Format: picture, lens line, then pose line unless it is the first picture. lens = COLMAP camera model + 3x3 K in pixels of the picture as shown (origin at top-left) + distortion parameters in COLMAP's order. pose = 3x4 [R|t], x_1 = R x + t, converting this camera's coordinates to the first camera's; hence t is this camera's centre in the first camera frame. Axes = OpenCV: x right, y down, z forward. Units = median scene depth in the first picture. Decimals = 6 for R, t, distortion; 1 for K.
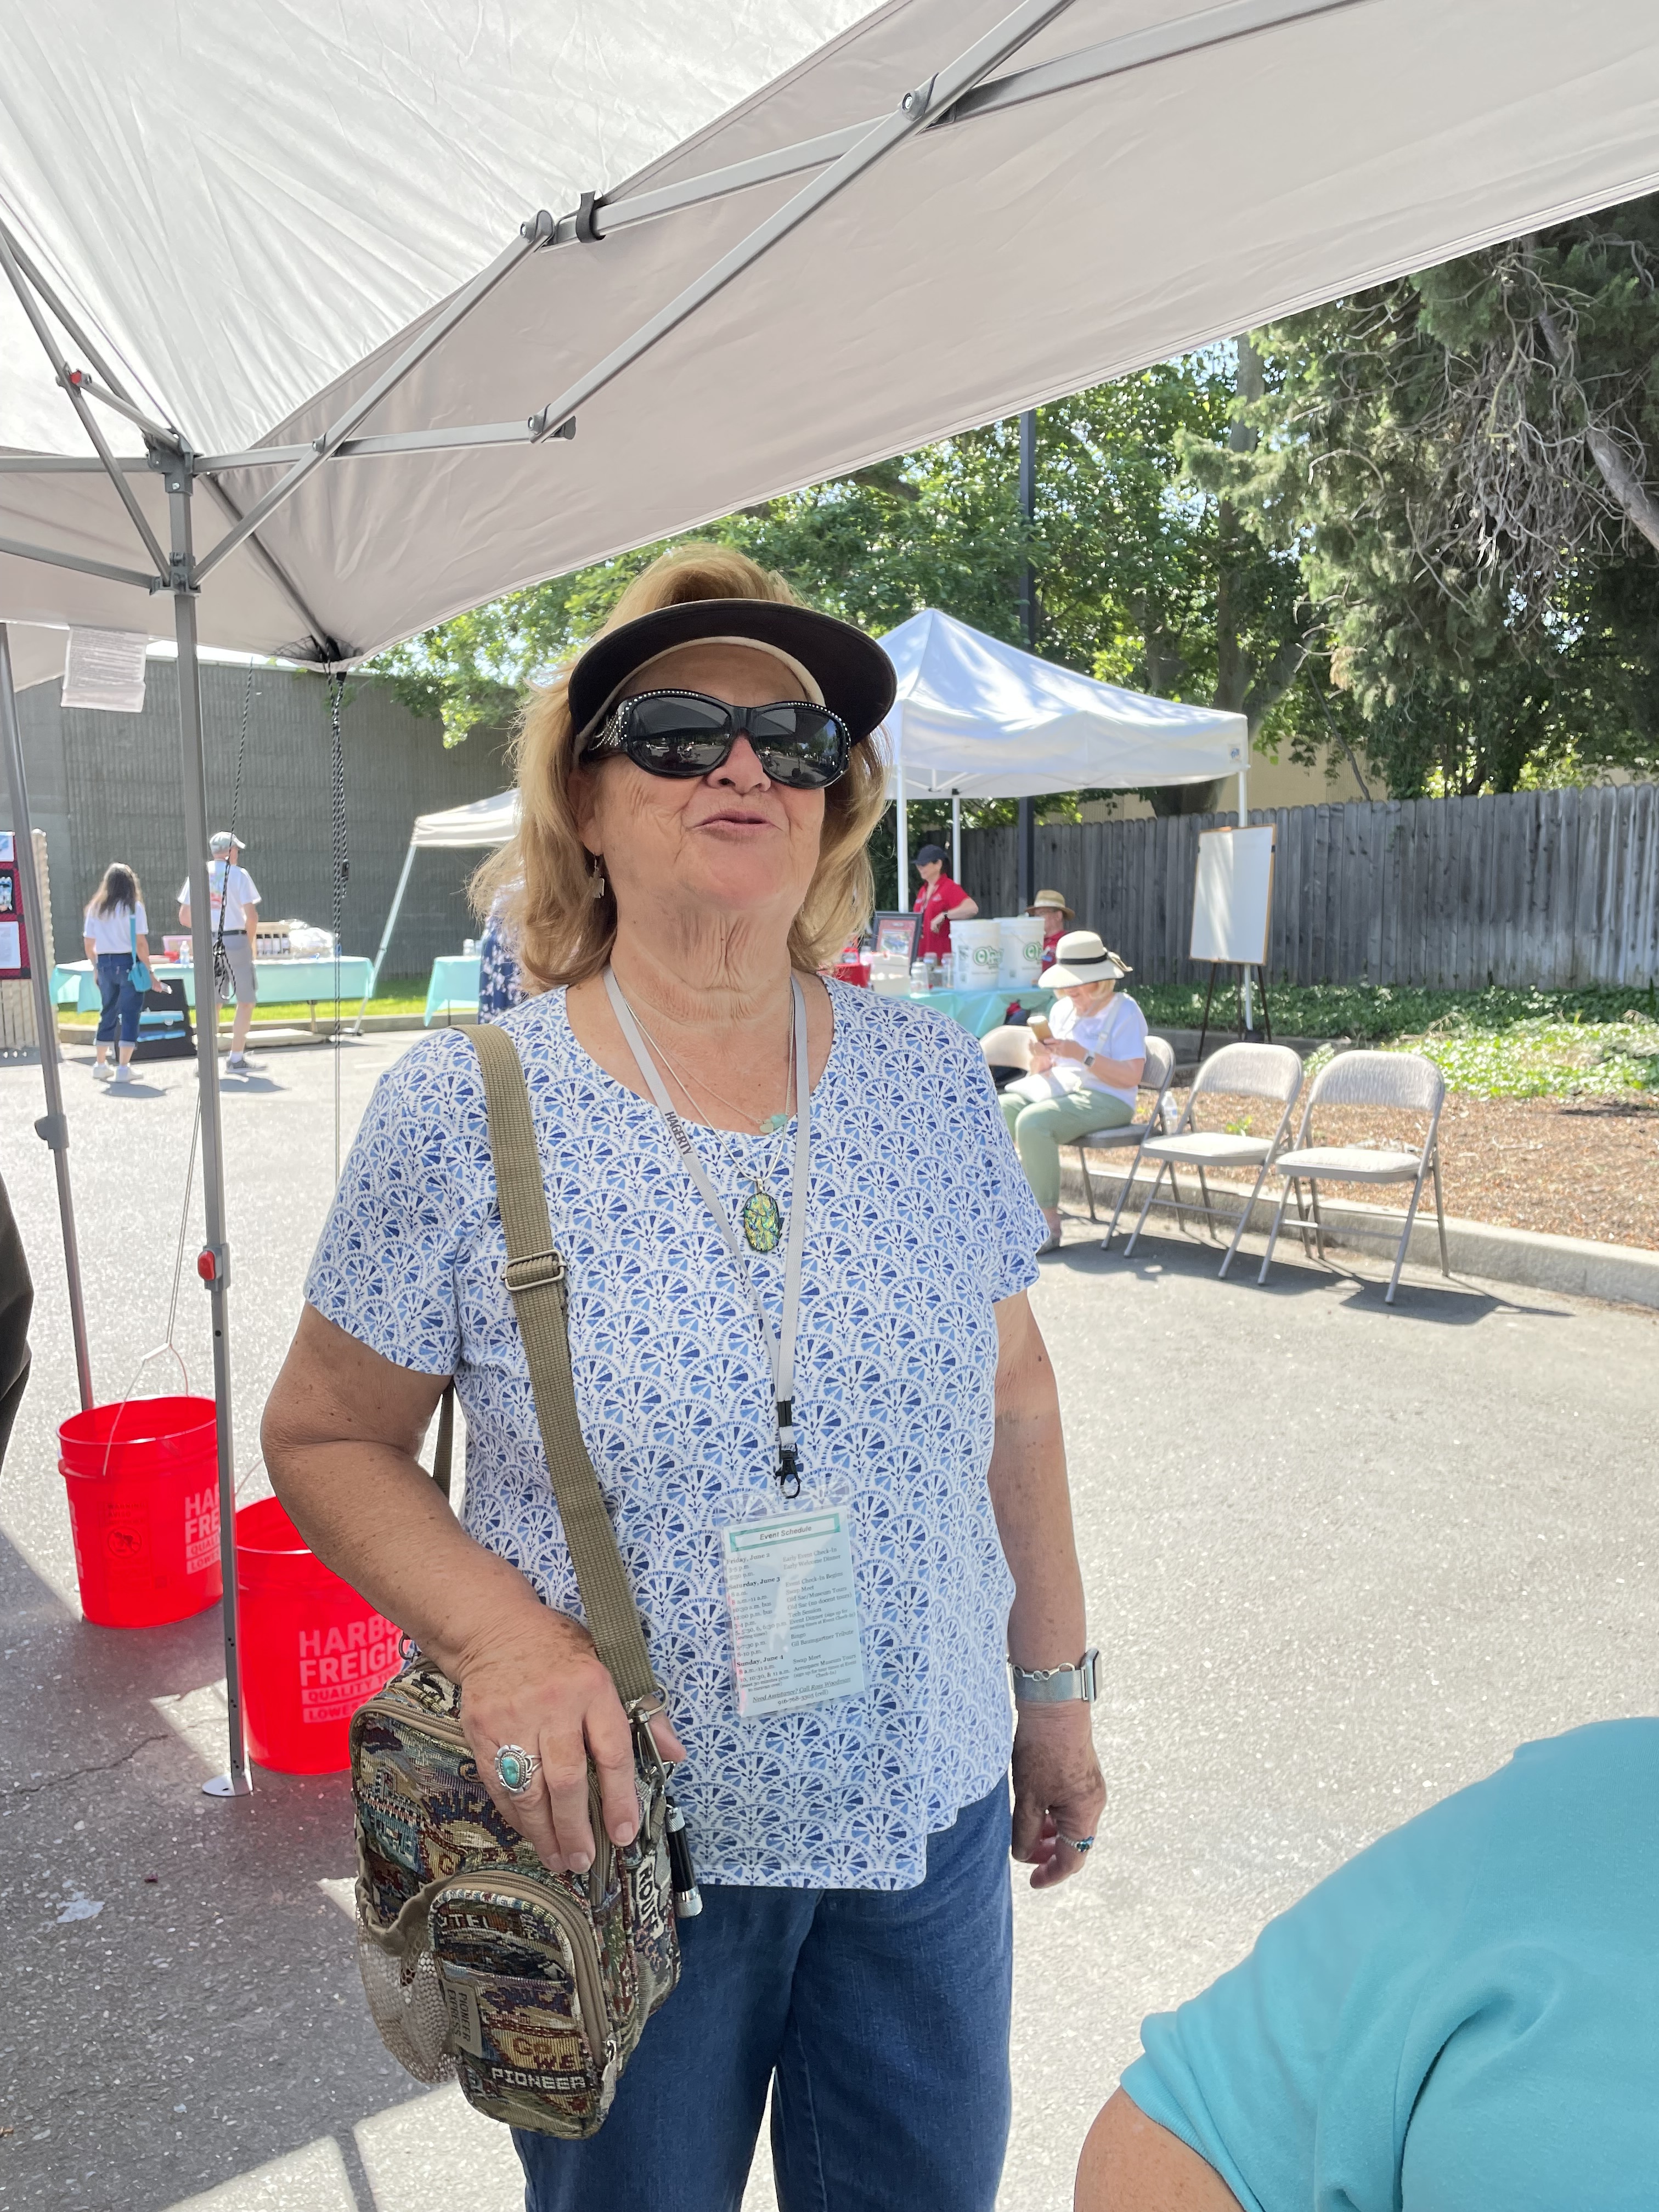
lens RADIAL K [[1662.0, 0, 817.8], [0, 1662.0, 1126.2], [0, 0, 1]] dist [0.031506, -0.025860]
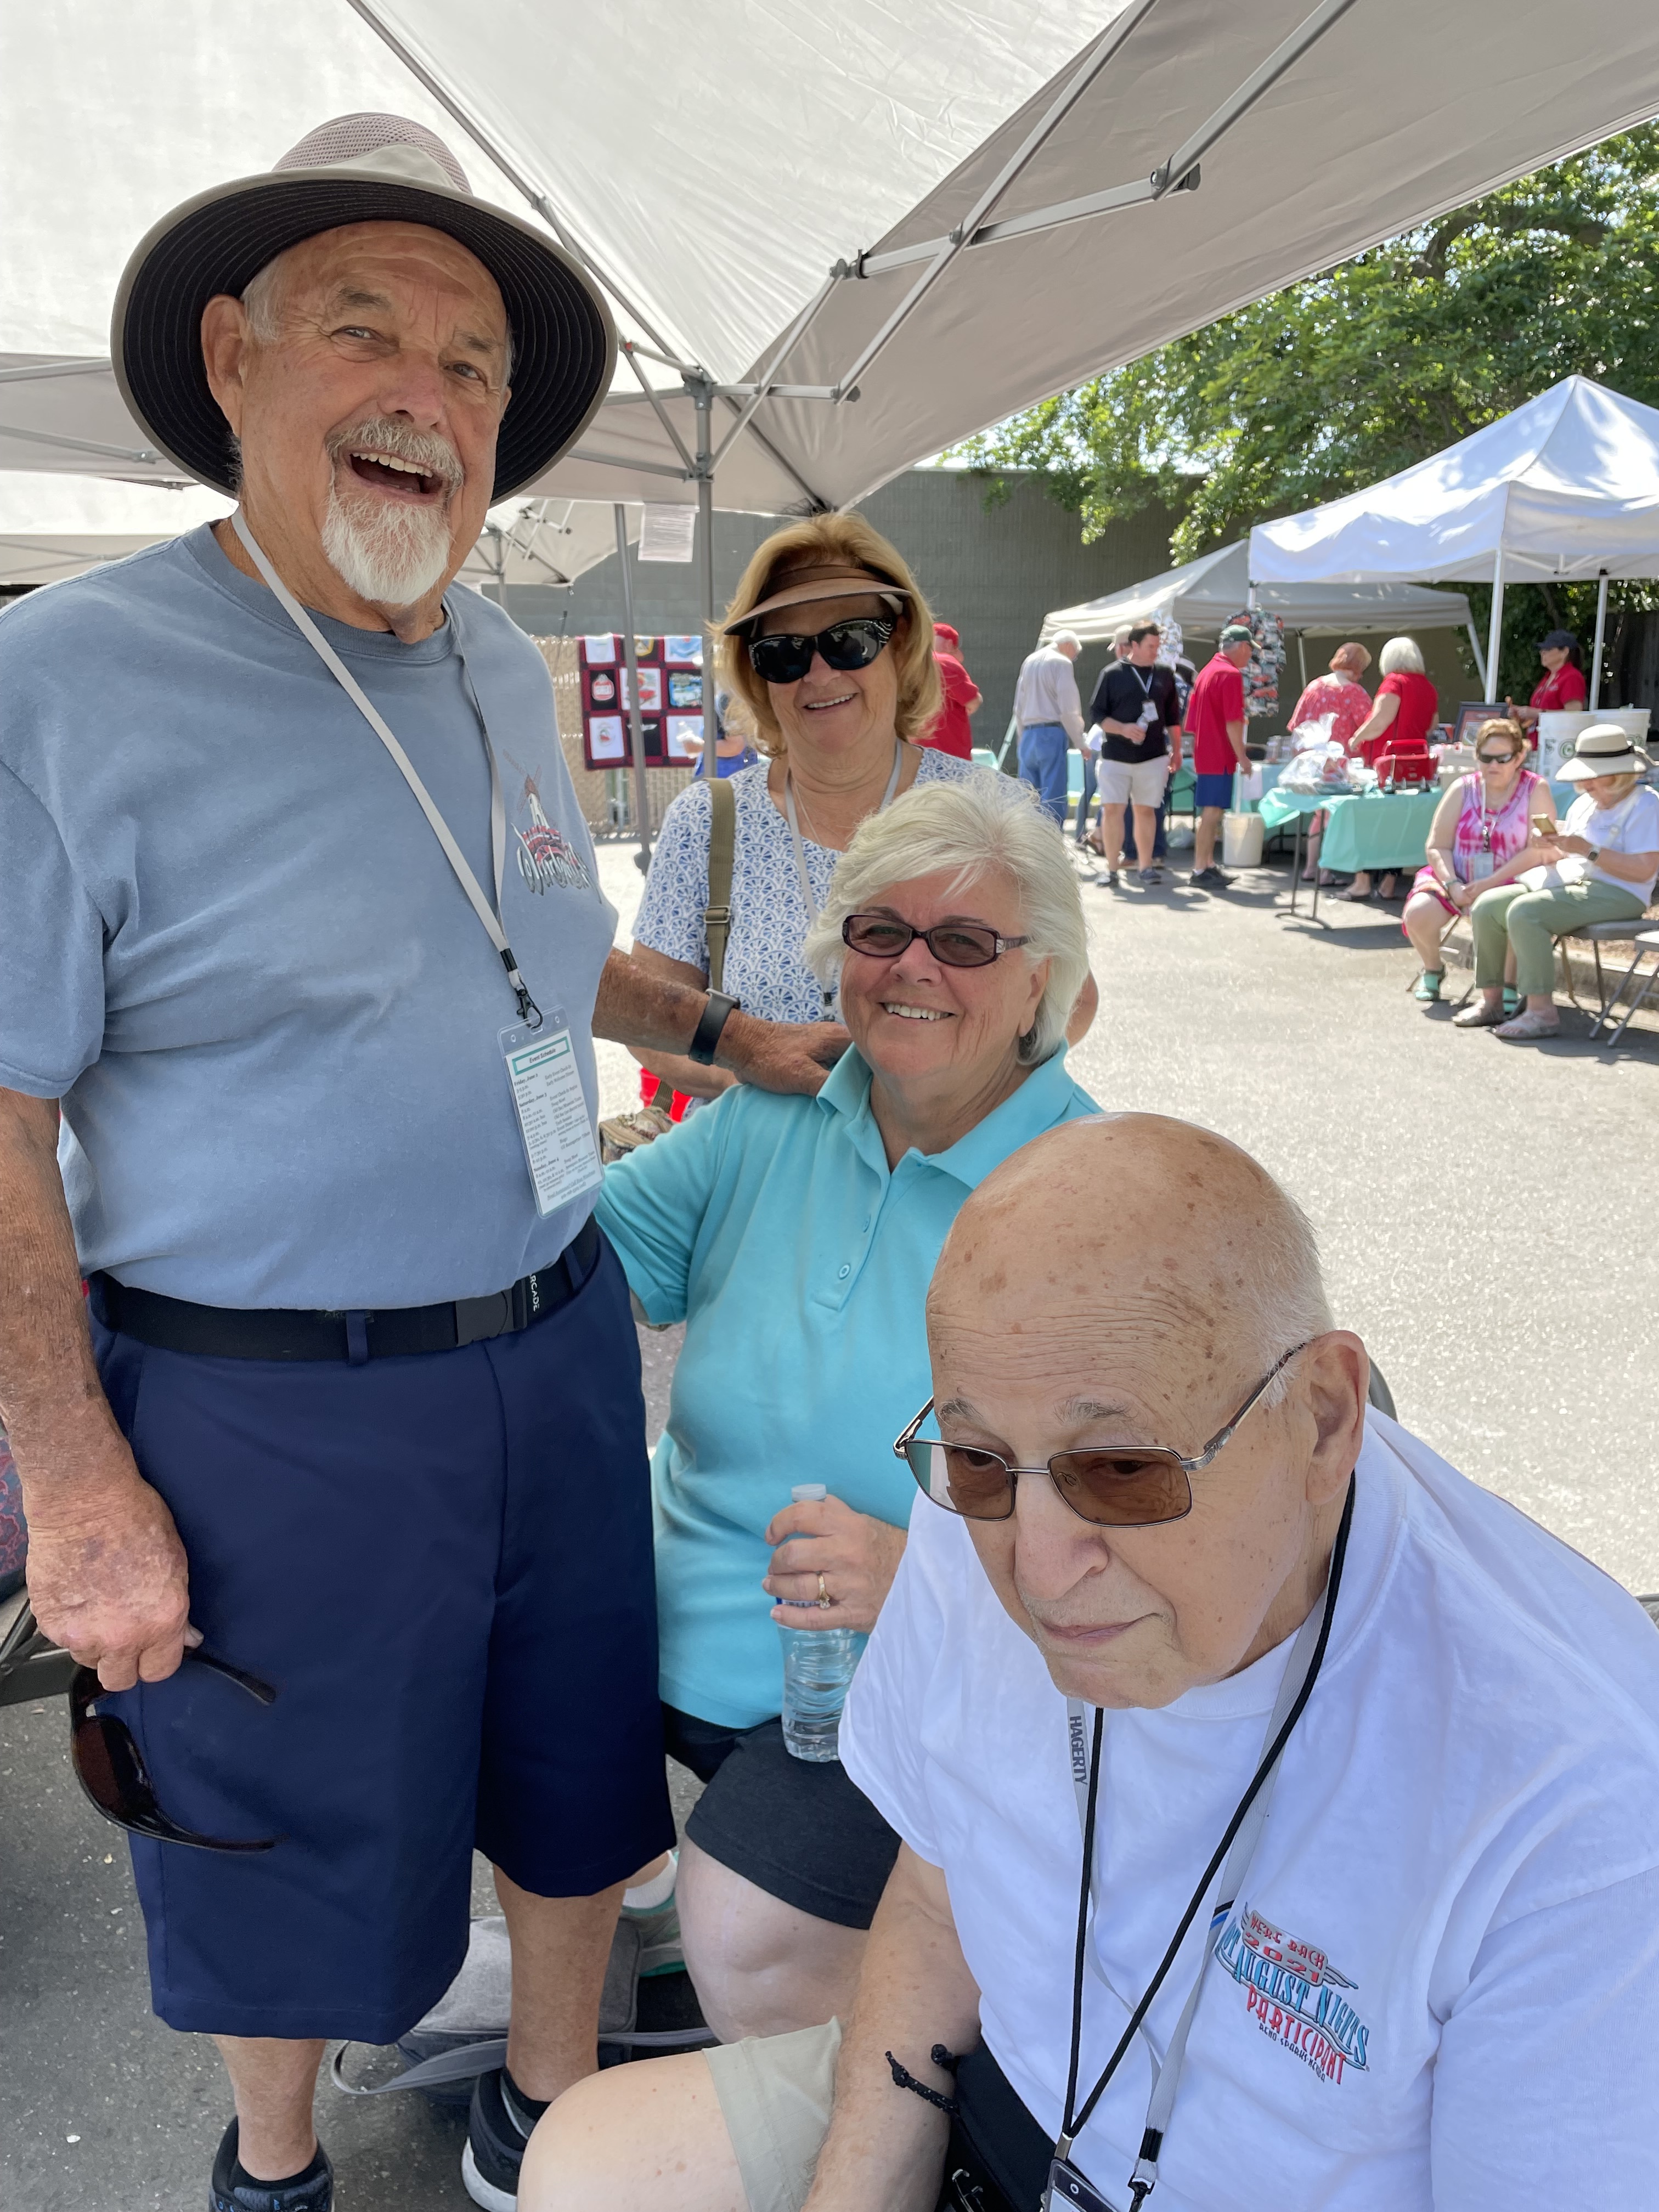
lens RADIAL K [[1662.0, 0, 822.4], [0, 1662.0, 1098.3], [0, 0, 1]] dist [0.031506, -0.025860]
pose [[0.924890, 0.087384, -0.370057, 0.115313], [-0.048715, 0.992446, 0.112597, 0.017095], [0.377101, -0.086112, 0.922160, -0.131884]]
